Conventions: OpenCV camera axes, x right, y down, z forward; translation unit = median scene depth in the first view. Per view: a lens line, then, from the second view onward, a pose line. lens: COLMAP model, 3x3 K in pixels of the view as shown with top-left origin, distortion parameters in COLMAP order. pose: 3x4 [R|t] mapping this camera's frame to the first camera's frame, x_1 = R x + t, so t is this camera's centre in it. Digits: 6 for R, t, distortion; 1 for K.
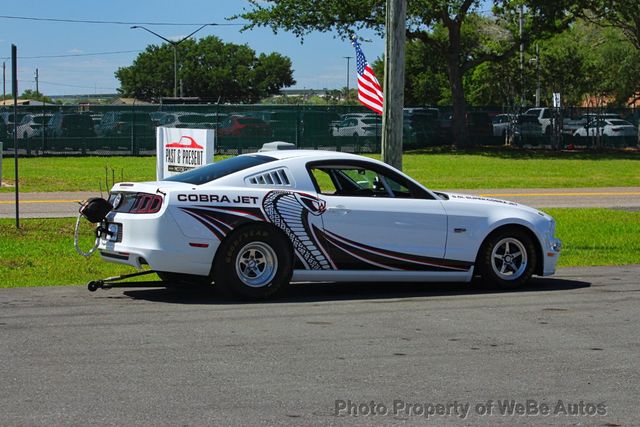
lens RADIAL K [[1623.6, 0, 320.0], [0, 1623.6, 213.5], [0, 0, 1]] dist [-0.428969, 0.740646]
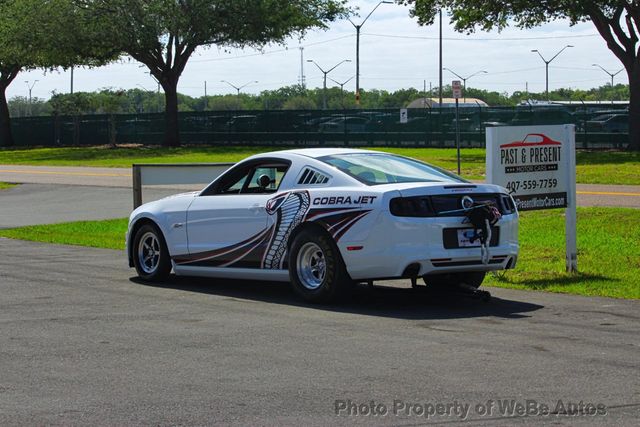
lens RADIAL K [[1649.4, 0, 320.0], [0, 1649.4, 213.5], [0, 0, 1]] dist [-0.388065, 0.412581]
pose [[0.232301, 0.044512, -0.971625, 1.015979], [-0.041173, 0.998507, 0.035900, -0.036924], [0.971772, 0.031665, 0.233786, 0.795025]]
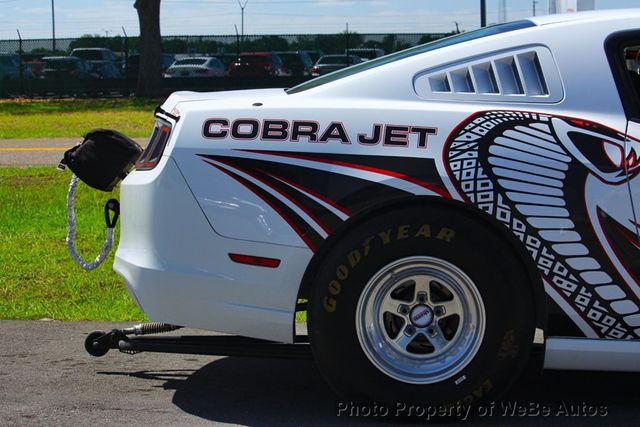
lens RADIAL K [[1623.6, 0, 320.0], [0, 1623.6, 213.5], [0, 0, 1]] dist [-0.428969, 0.740646]
pose [[0.858436, 0.029928, -0.512046, 0.118015], [-0.013346, 0.999262, 0.036031, -0.003931], [0.512746, -0.024096, 0.858202, 0.675897]]
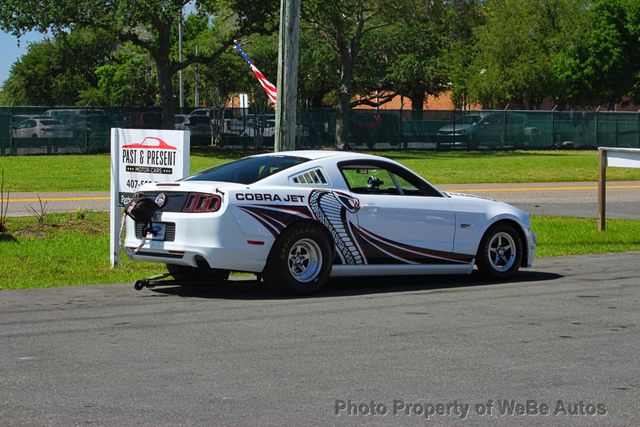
lens RADIAL K [[1623.6, 0, 320.0], [0, 1623.6, 213.5], [0, 0, 1]] dist [-0.428969, 0.740646]
pose [[0.969118, -0.009654, 0.246408, -0.280541], [0.009768, 0.999952, 0.000760, 0.000593], [-0.246403, 0.001670, 0.969166, -0.011773]]
